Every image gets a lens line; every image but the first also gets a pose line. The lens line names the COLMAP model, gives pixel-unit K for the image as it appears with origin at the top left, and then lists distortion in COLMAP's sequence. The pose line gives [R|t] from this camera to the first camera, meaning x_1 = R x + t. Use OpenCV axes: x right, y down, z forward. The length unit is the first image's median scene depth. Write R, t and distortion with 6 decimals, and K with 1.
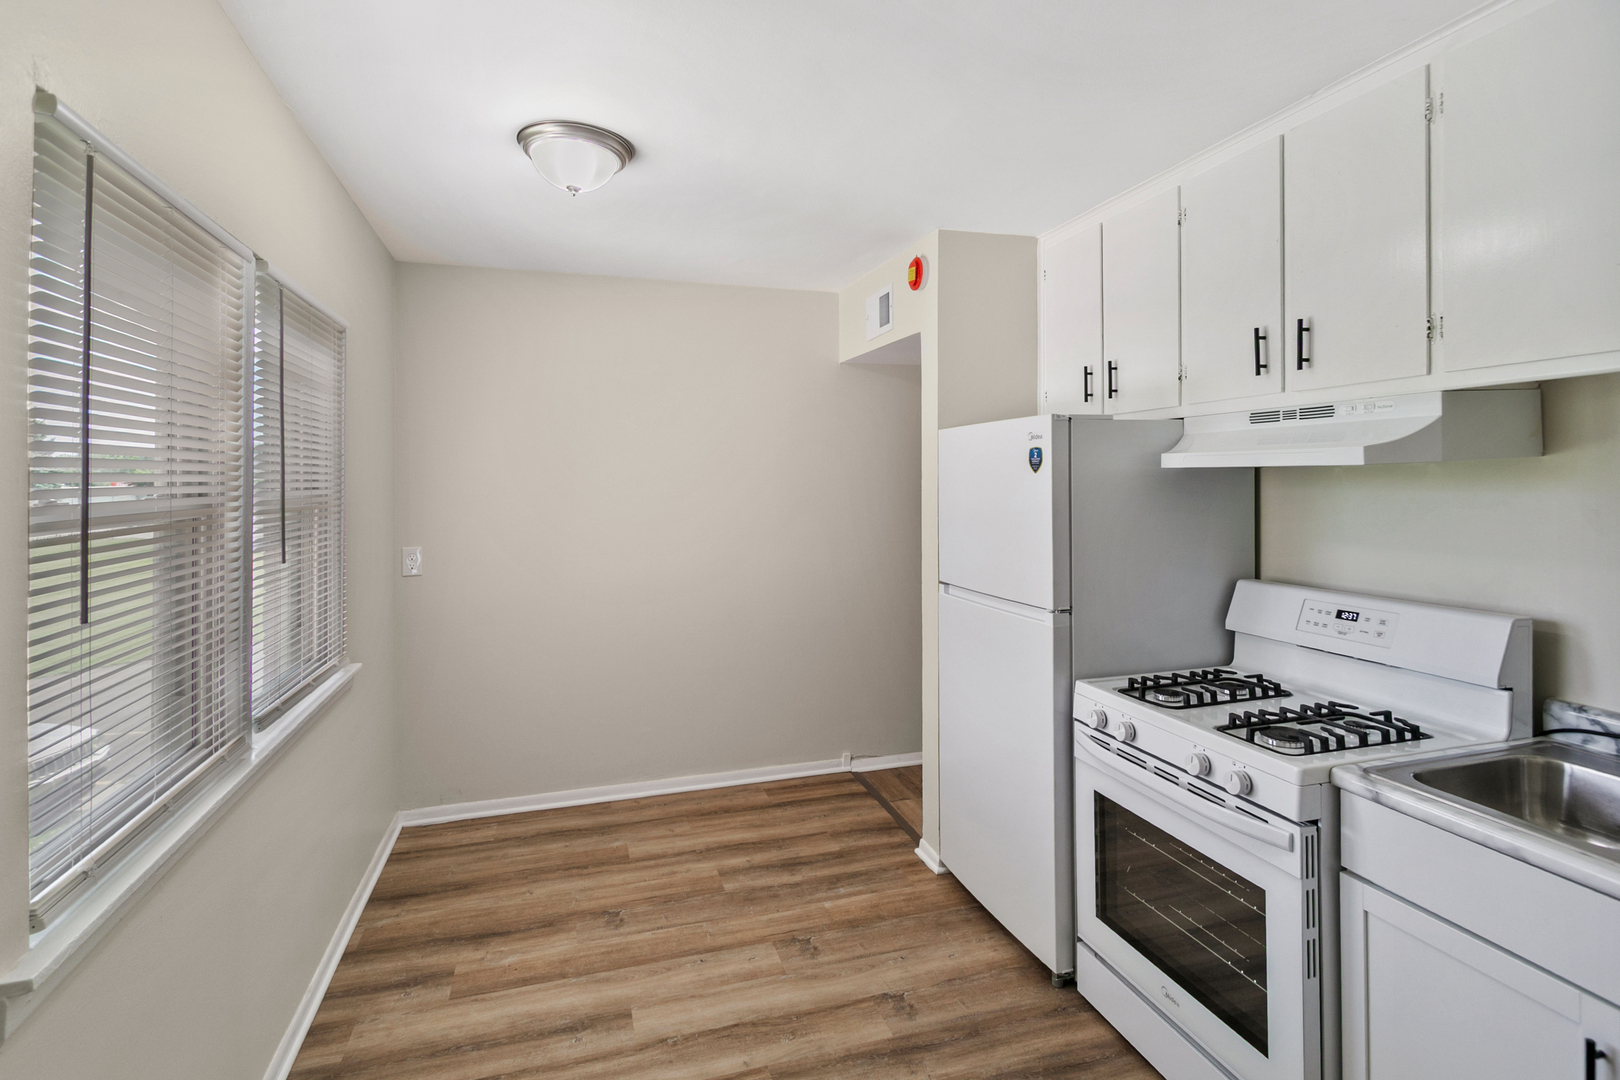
lens RADIAL K [[806.6, 0, 803.0], [0, 806.6, 488.0], [0, 0, 1]] dist [0.000068, -0.001046]
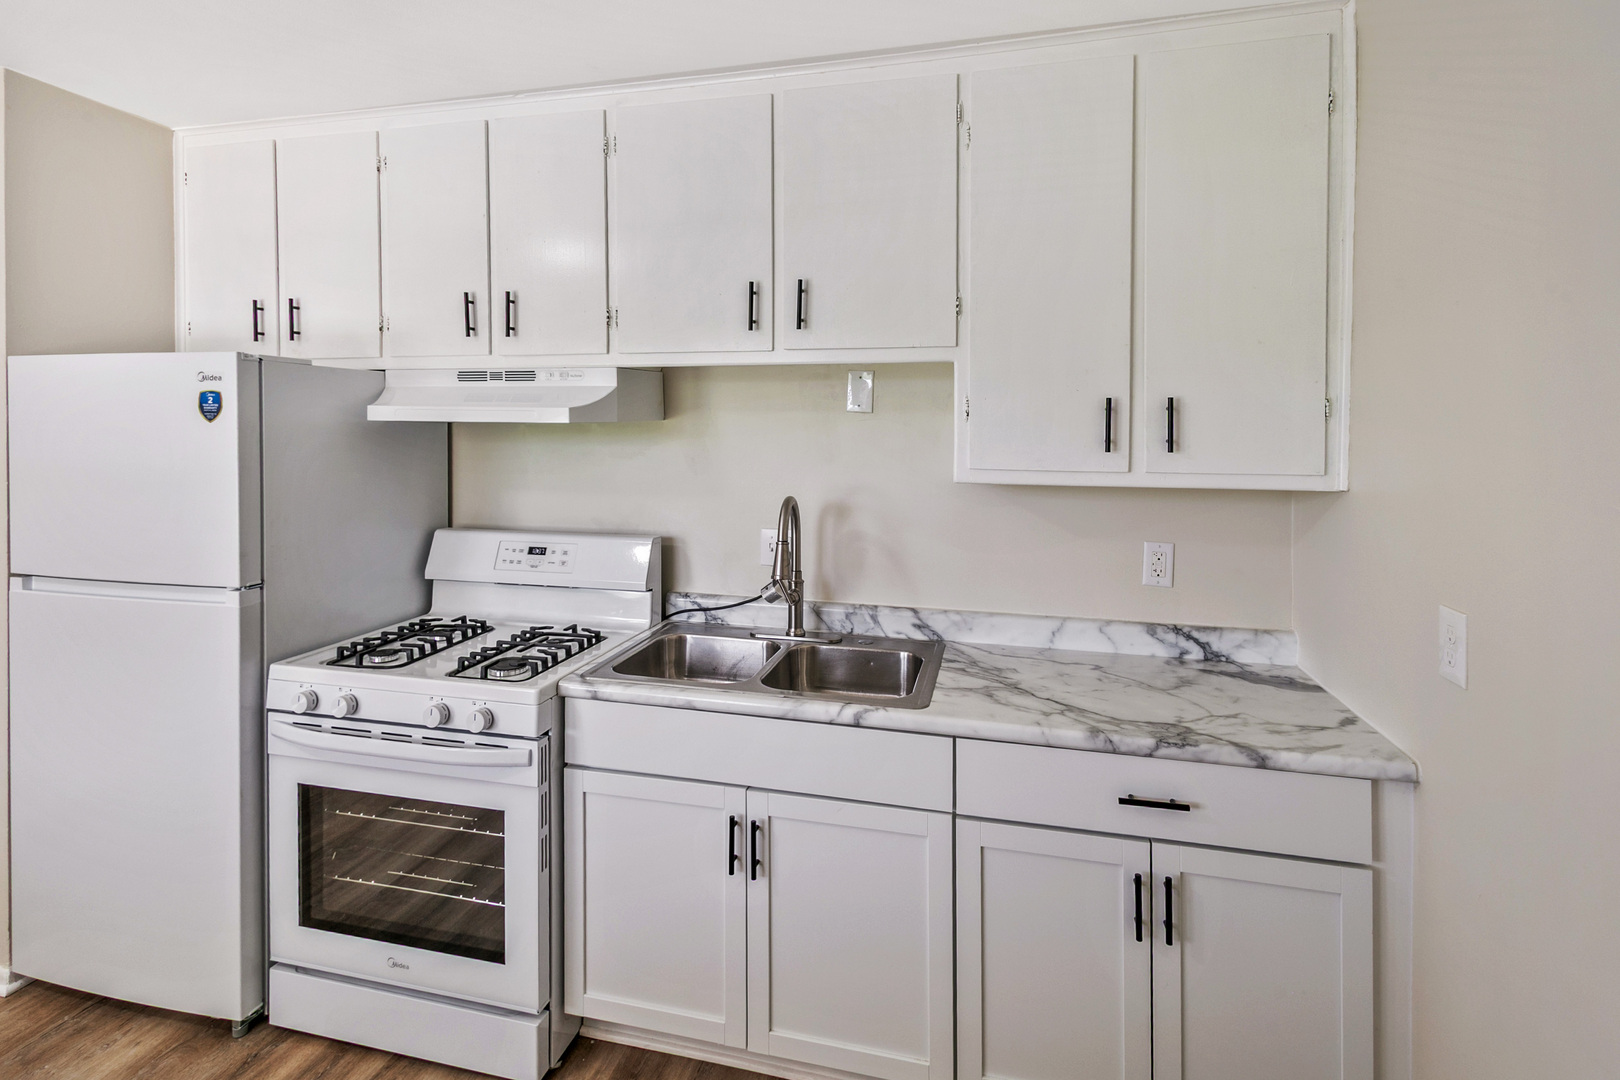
lens RADIAL K [[775.4, 0, 808.9], [0, 775.4, 440.4], [0, 0, 1]] dist [0.001546, -0.002055]
pose [[0.485716, 0.005781, 0.874098, -0.119988], [-0.004948, 0.999980, -0.003864, -0.000173], [-0.874103, -0.002448, 0.485735, 0.107202]]
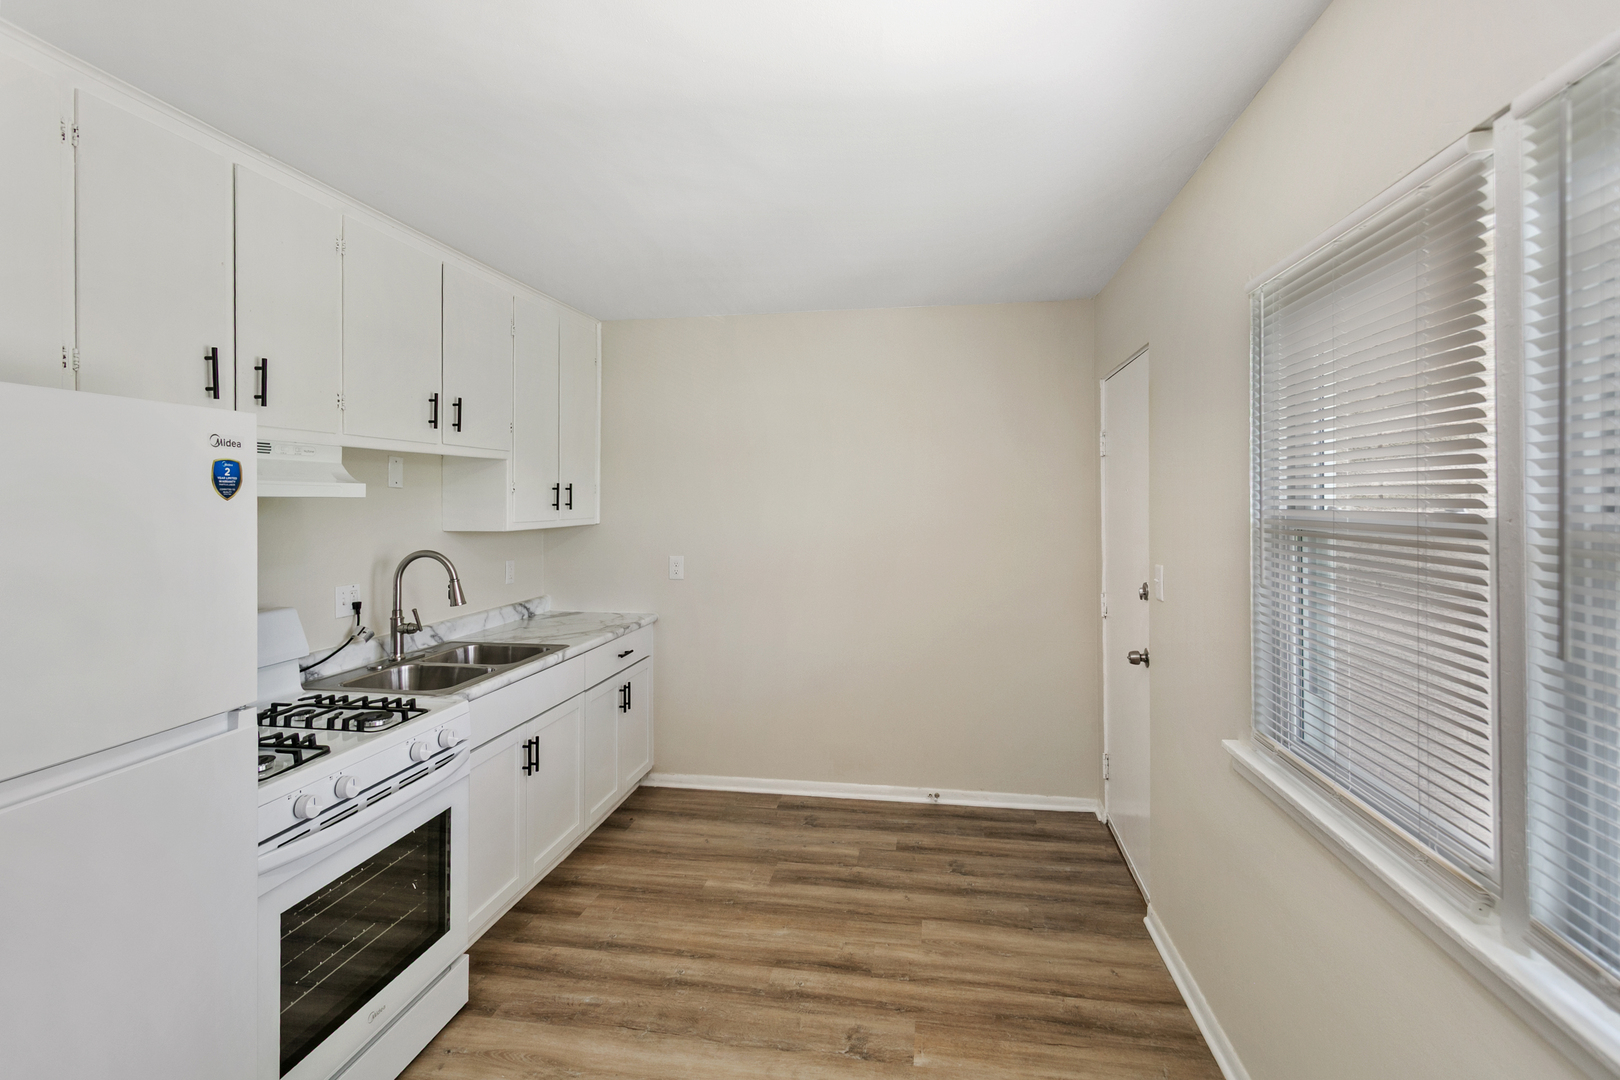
lens RADIAL K [[806.6, 0, 803.0], [0, 806.6, 488.0], [0, 0, 1]] dist [0.000068, -0.001046]
pose [[-0.907784, 0.020250, 0.418950, -0.453544], [0.018788, 0.999794, -0.007614, -0.017315], [-0.419018, 0.000959, -0.907978, 1.624842]]
